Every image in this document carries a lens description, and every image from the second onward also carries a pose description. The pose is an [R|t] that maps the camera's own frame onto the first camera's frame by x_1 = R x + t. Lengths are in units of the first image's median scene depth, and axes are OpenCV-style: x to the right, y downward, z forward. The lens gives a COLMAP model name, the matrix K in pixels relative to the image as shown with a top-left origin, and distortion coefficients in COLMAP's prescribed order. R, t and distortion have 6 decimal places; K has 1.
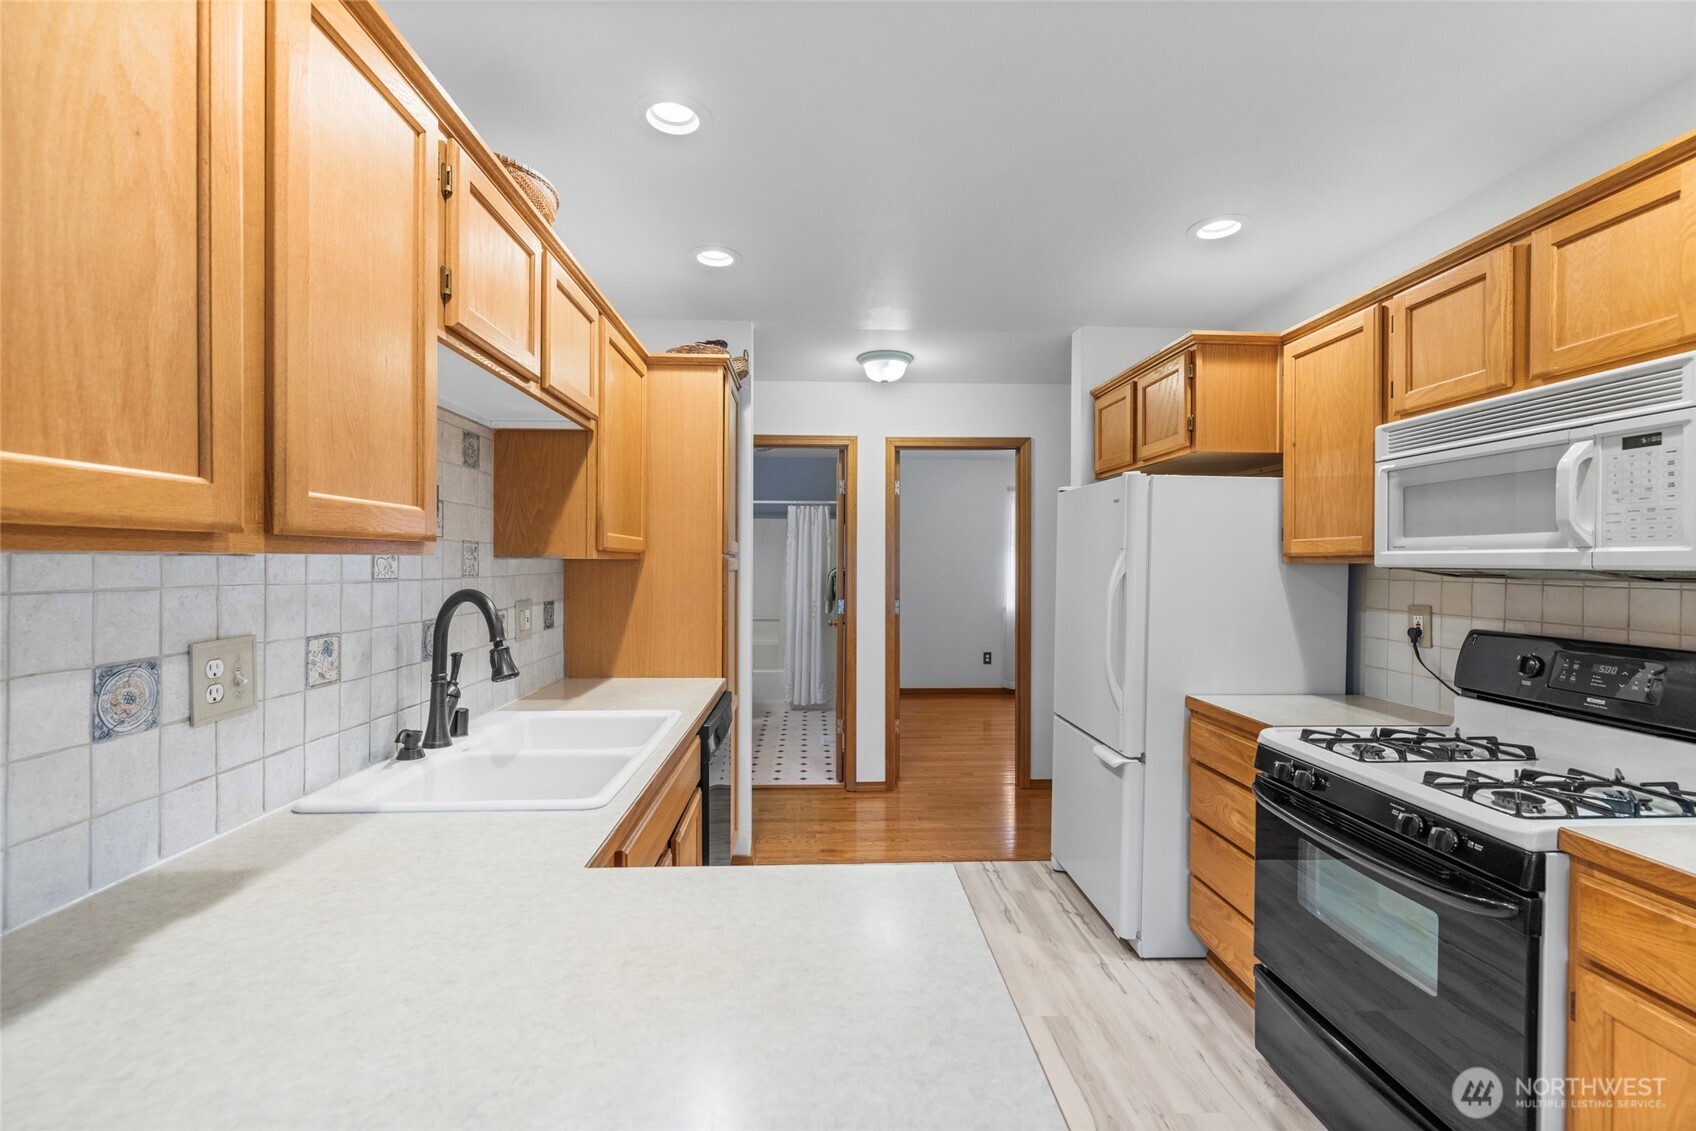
lens RADIAL K [[718.9, 0, 843.4], [0, 718.9, 570.1], [0, 0, 1]] dist [-0.001964, 0.000626]
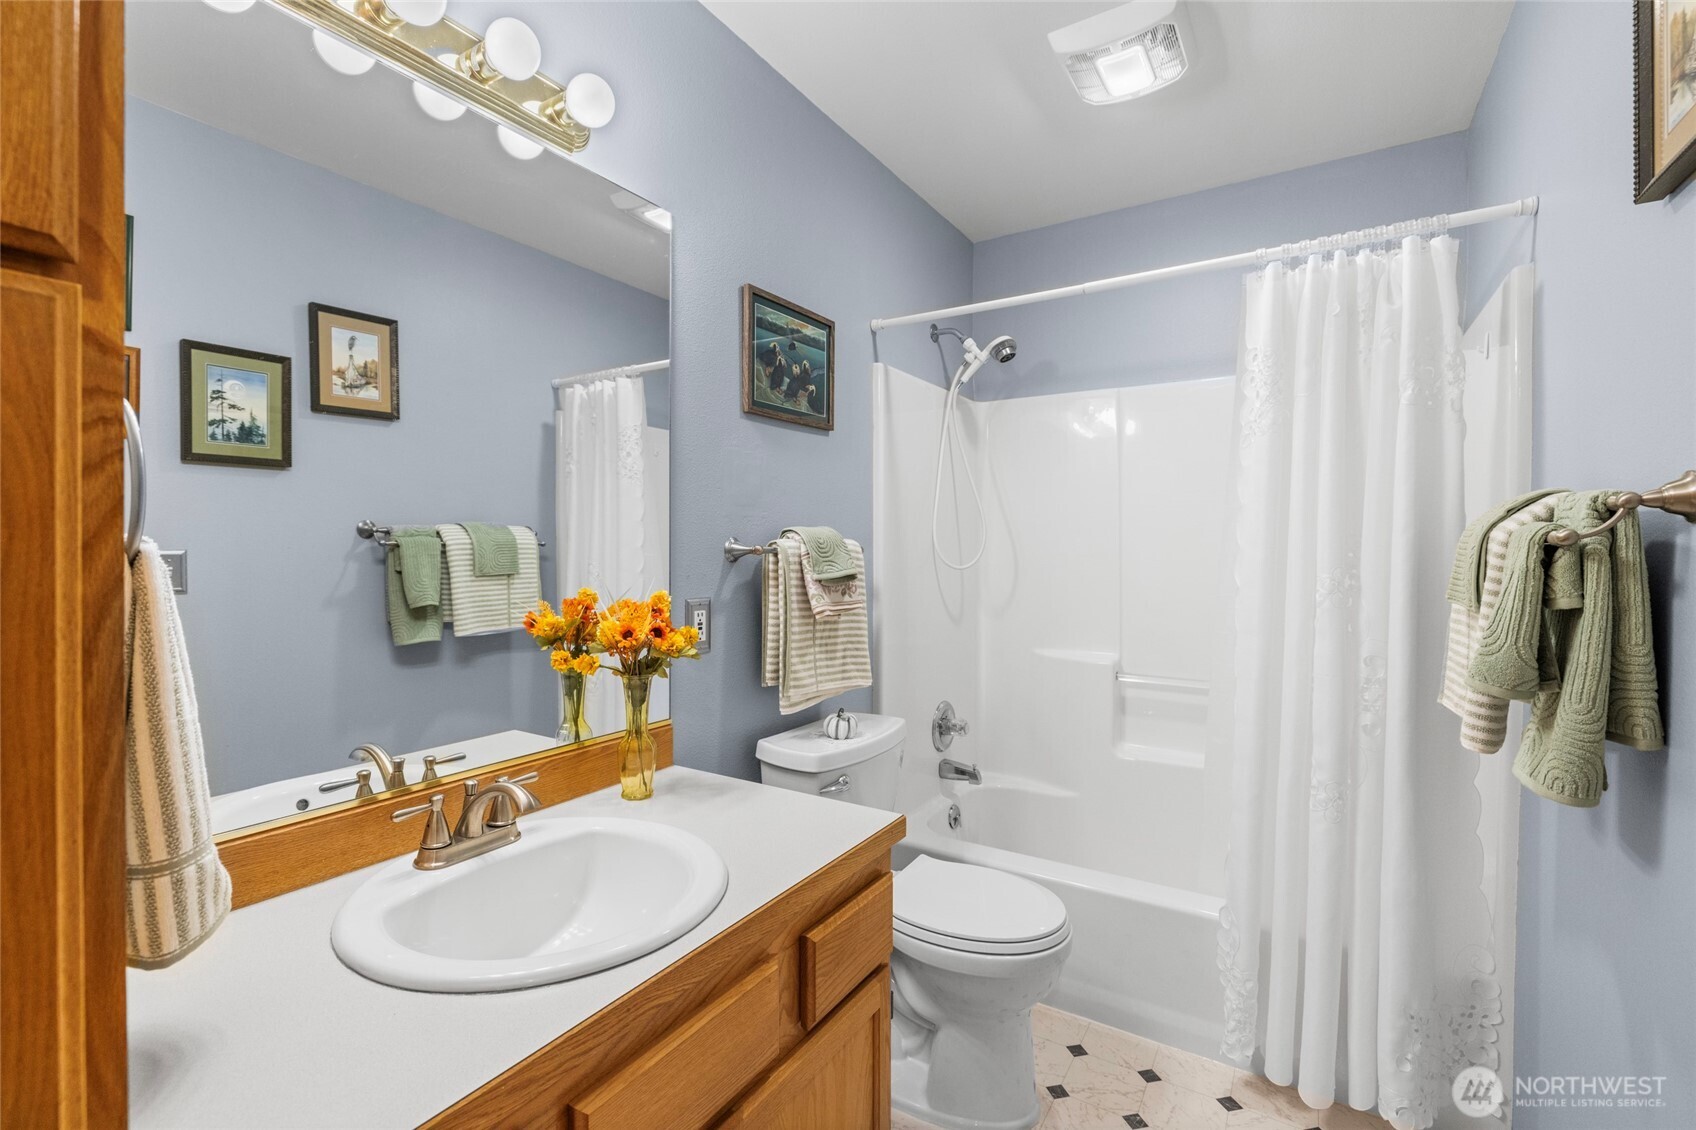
lens RADIAL K [[763.5, 0, 847.8], [0, 763.5, 557.8], [0, 0, 1]] dist [-0.005586, -0.000070]
pose [[0.824156, 0.005533, -0.566336, -0.040307], [-0.002431, 0.999978, 0.006232, 0.007342], [0.566357, -0.003760, 0.824151, 0.705194]]
